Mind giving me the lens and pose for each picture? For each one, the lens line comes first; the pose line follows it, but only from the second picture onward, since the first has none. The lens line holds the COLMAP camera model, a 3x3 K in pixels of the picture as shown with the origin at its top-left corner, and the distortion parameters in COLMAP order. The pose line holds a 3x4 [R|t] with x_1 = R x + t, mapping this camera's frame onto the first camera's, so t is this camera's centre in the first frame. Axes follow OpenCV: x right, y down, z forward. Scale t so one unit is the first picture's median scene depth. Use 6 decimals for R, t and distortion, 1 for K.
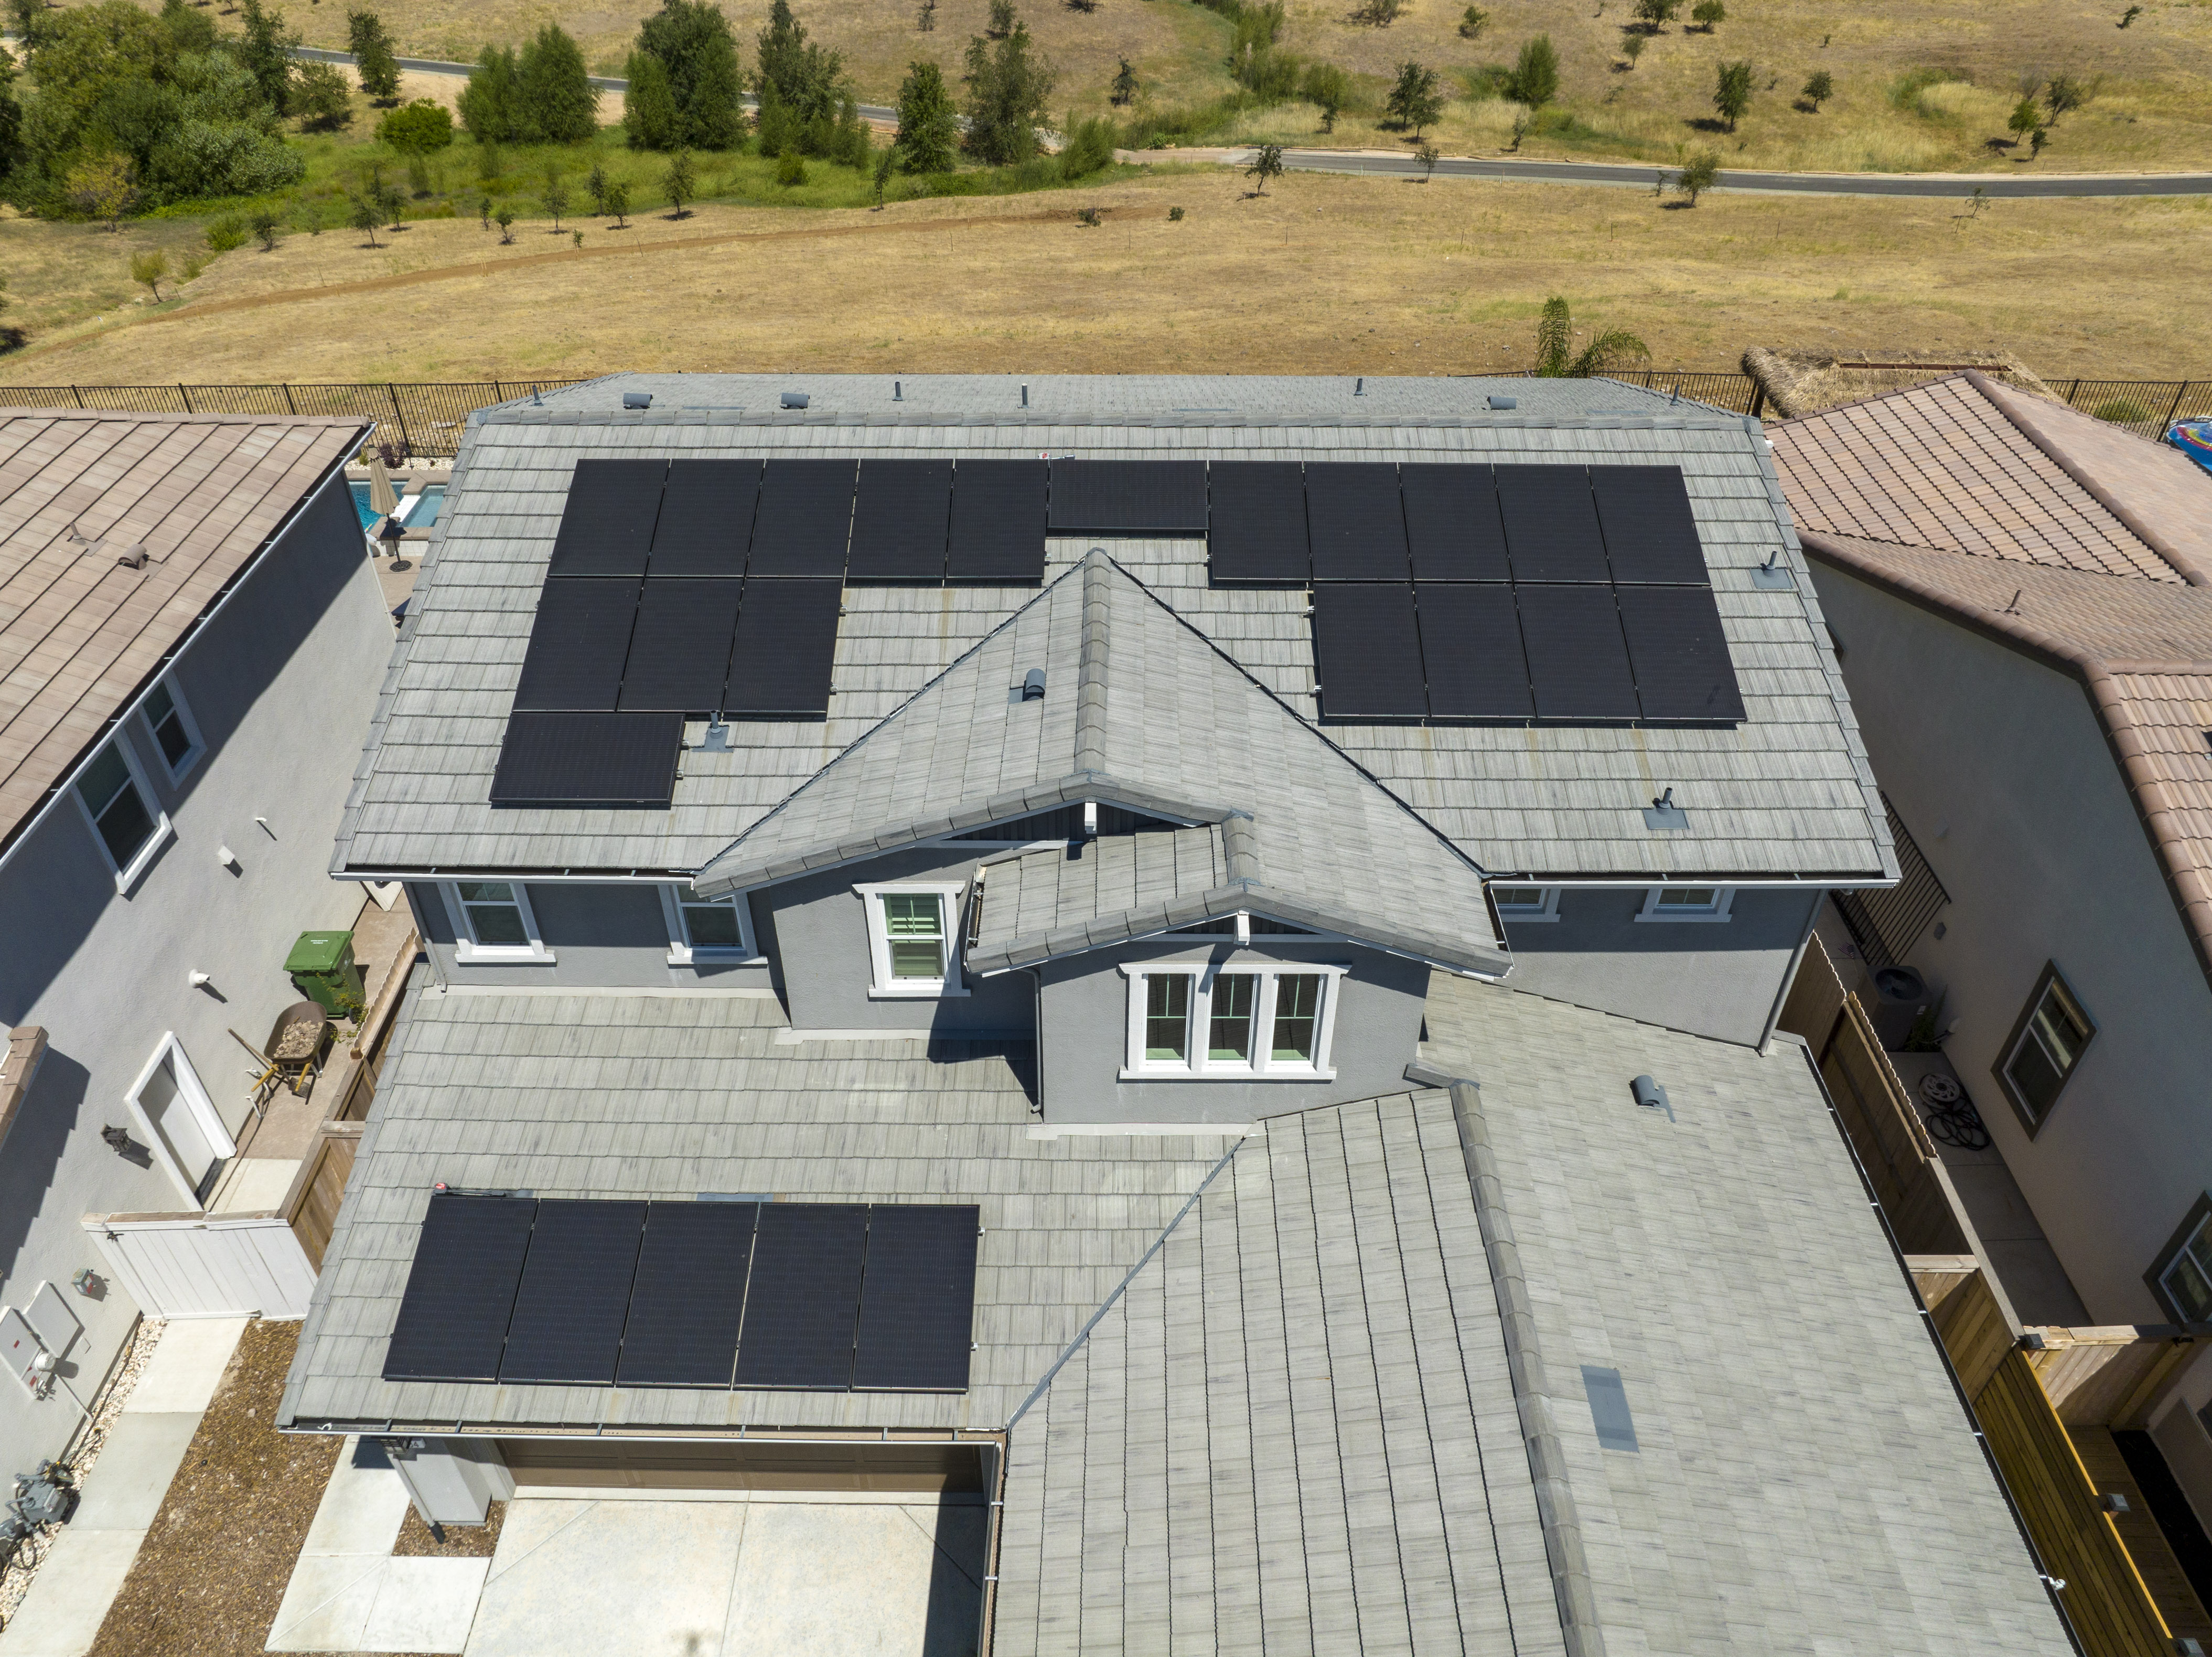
lens RADIAL K [[1549.3, 0, 1088.7], [0, 1549.3, 829.5], [0, 0, 1]] dist [-0.054124, 0.029647]
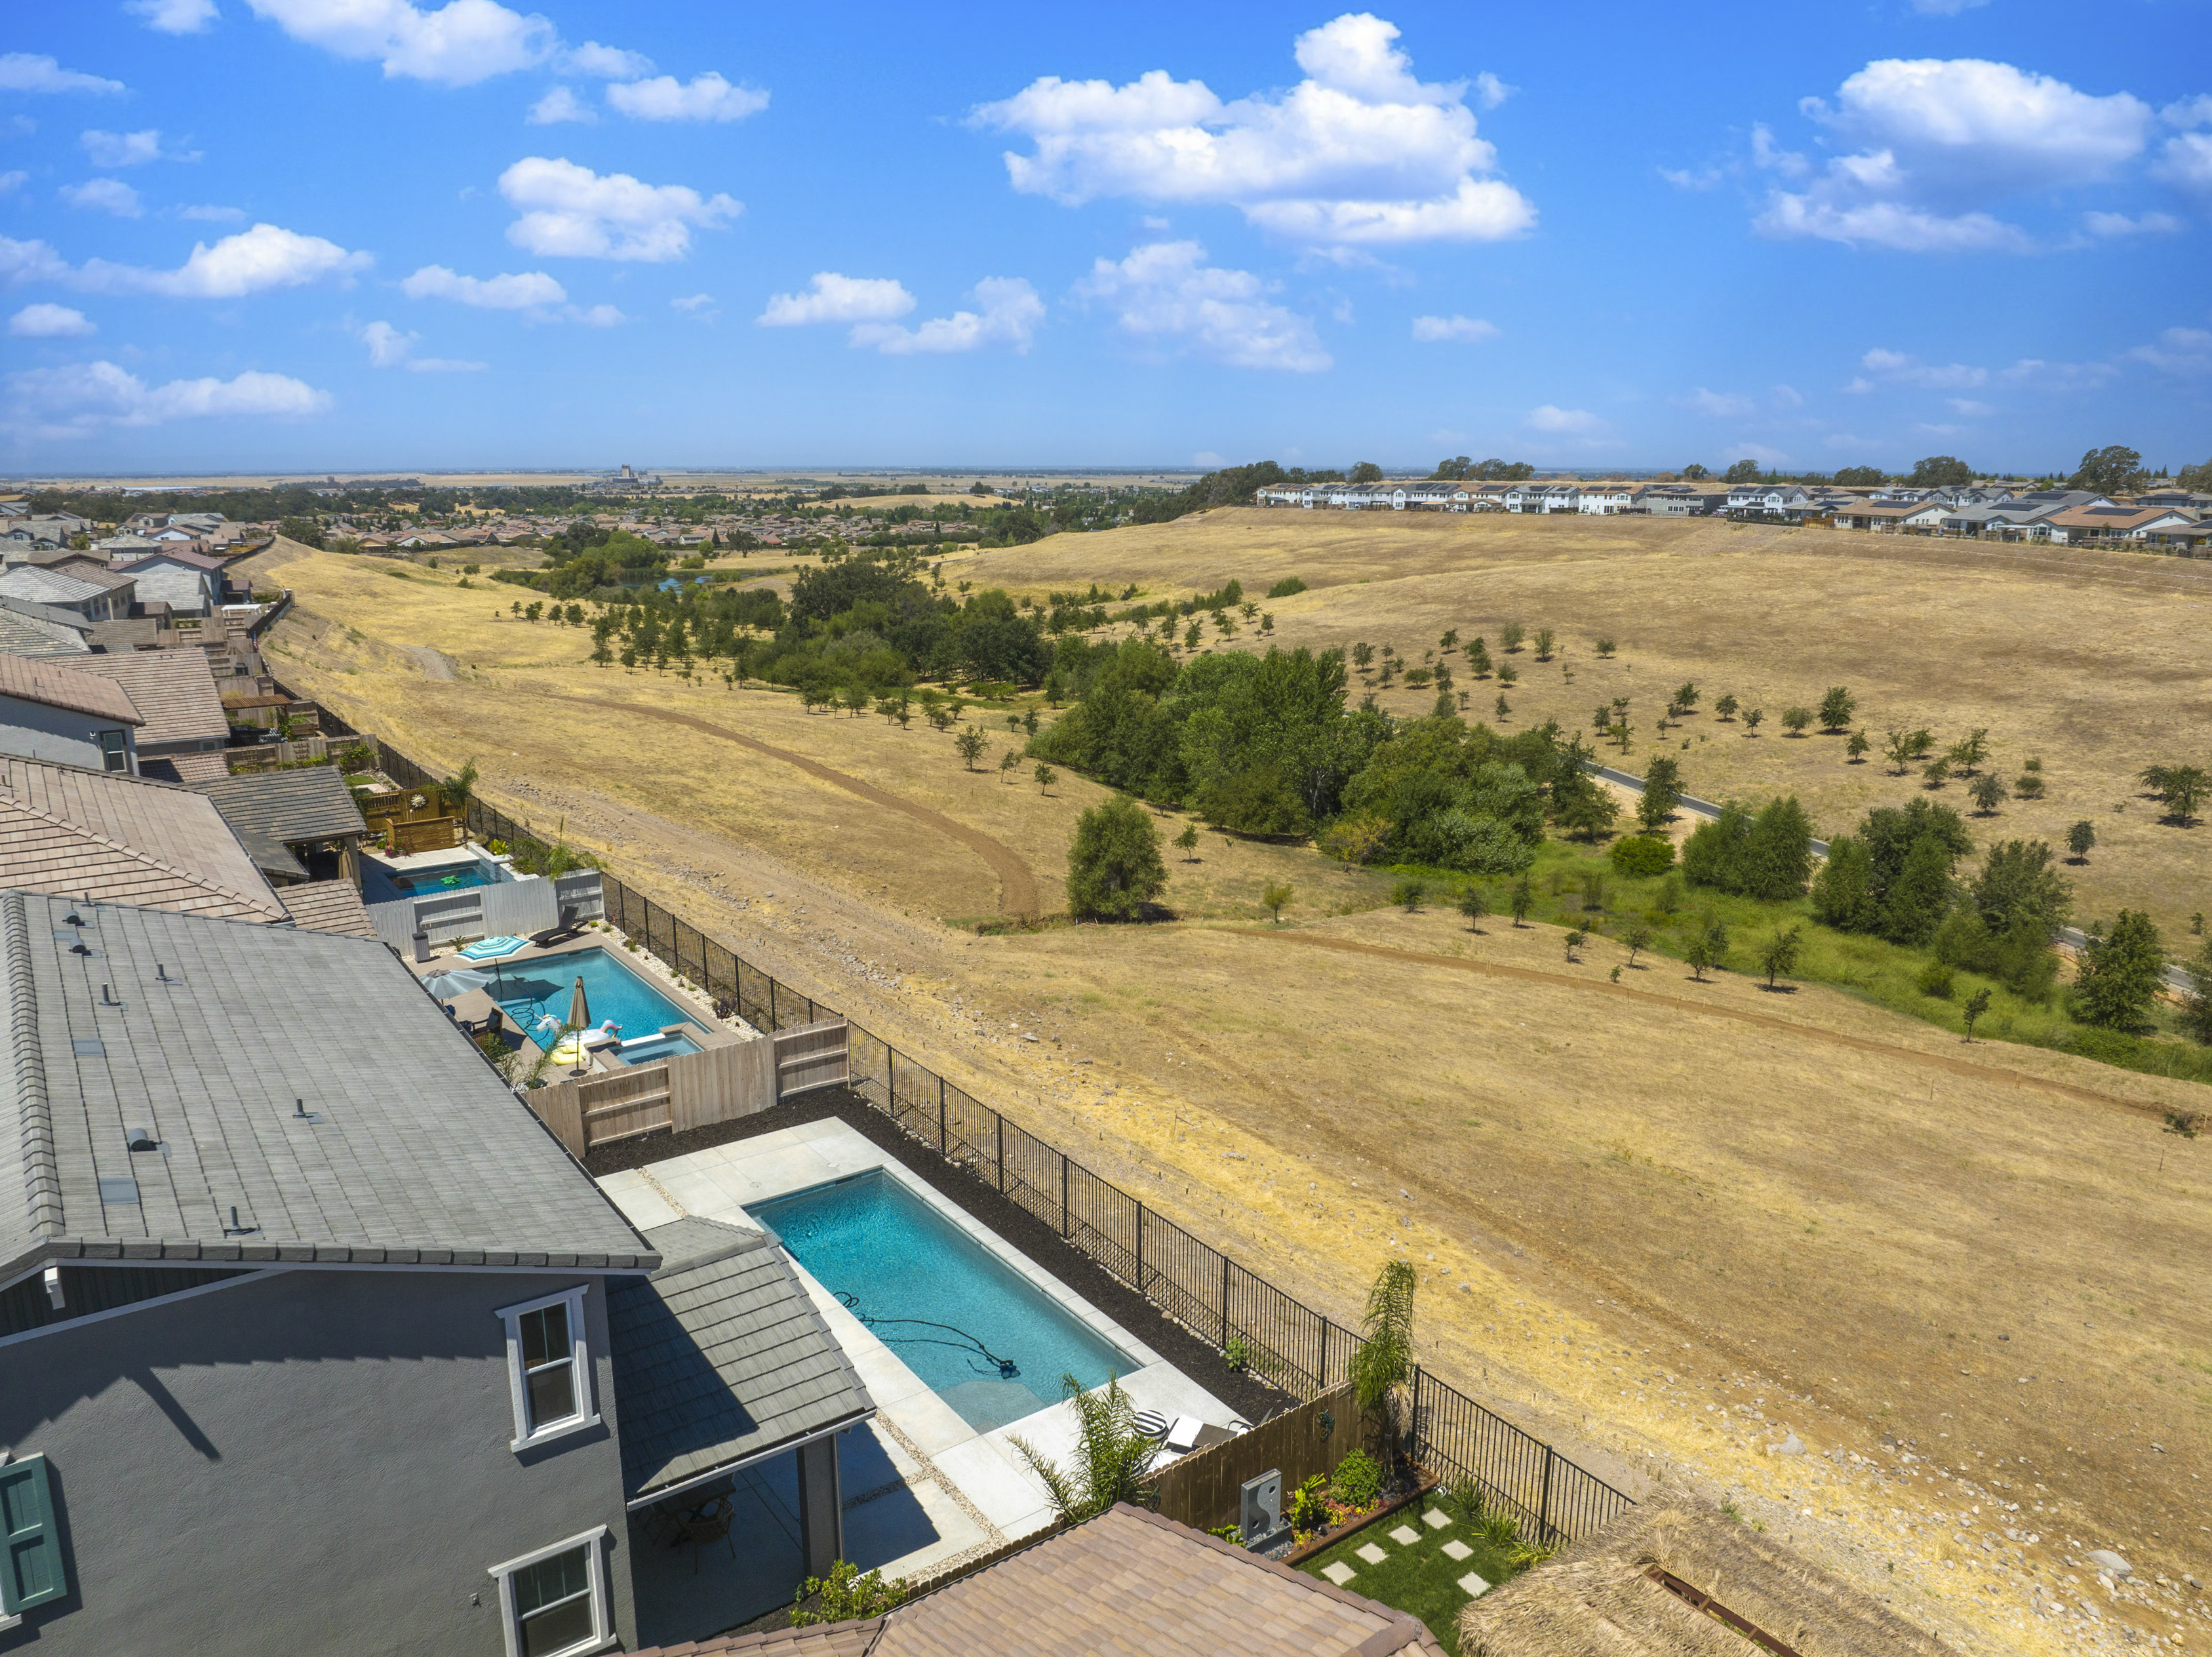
lens RADIAL K [[1549.3, 0, 1103.8], [0, 1549.3, 824.2], [0, 0, 1]] dist [-0.054124, 0.029647]
pose [[0.588195, 0.184098, -0.787486, 0.214342], [-0.511554, 0.838883, -0.185980, -0.092870], [0.626370, 0.512234, 0.587603, 0.123208]]
